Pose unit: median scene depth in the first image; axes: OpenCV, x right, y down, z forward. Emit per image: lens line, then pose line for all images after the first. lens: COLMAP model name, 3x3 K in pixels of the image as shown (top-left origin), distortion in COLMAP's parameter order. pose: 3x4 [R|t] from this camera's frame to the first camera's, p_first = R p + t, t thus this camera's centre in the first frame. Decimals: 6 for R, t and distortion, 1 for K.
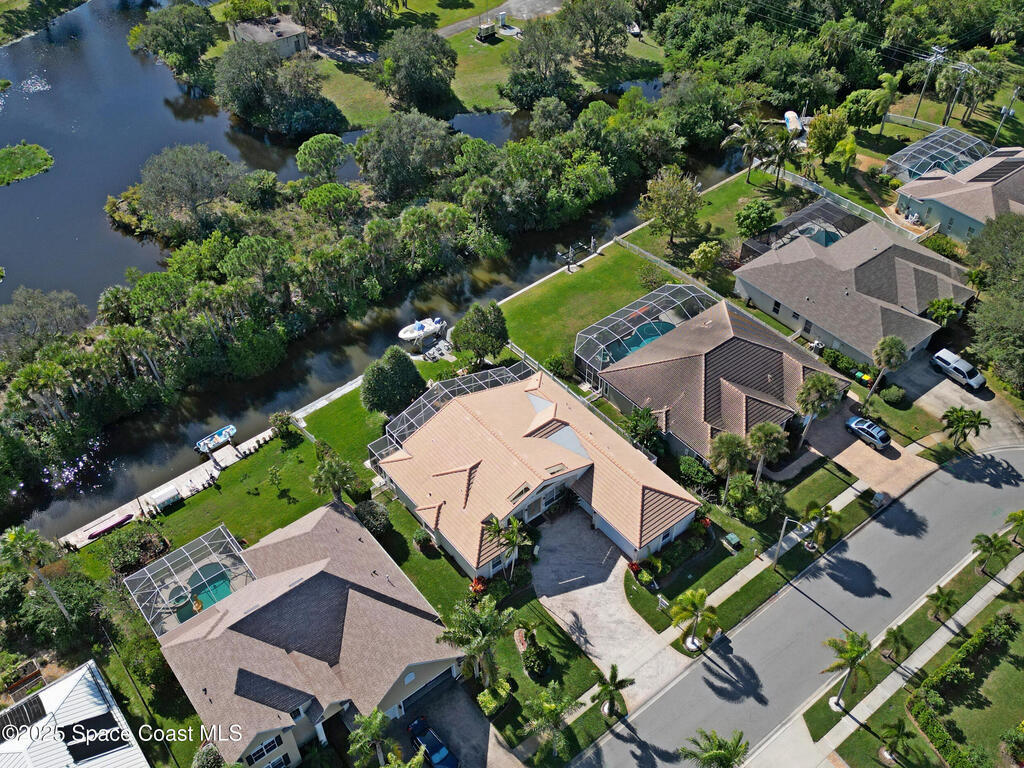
lens RADIAL K [[901.7, 0, 512.0], [0, 901.7, 384.0], [0, 0, 1]] dist [0.091162, -0.142446]
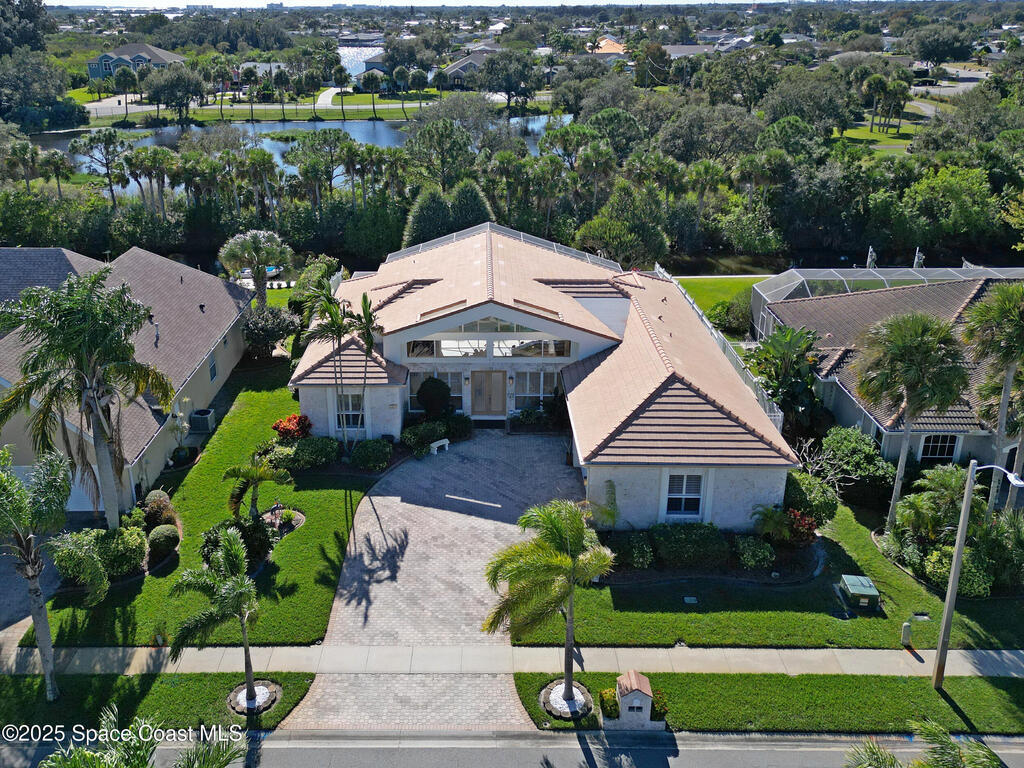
lens RADIAL K [[901.7, 0, 512.0], [0, 901.7, 384.0], [0, 0, 1]] dist [0.091162, -0.142446]
pose [[0.775206, 0.218877, -0.592577, 0.344892], [-0.444577, 0.855451, -0.265620, 0.268715], [0.448783, 0.469357, 0.760459, 0.629050]]
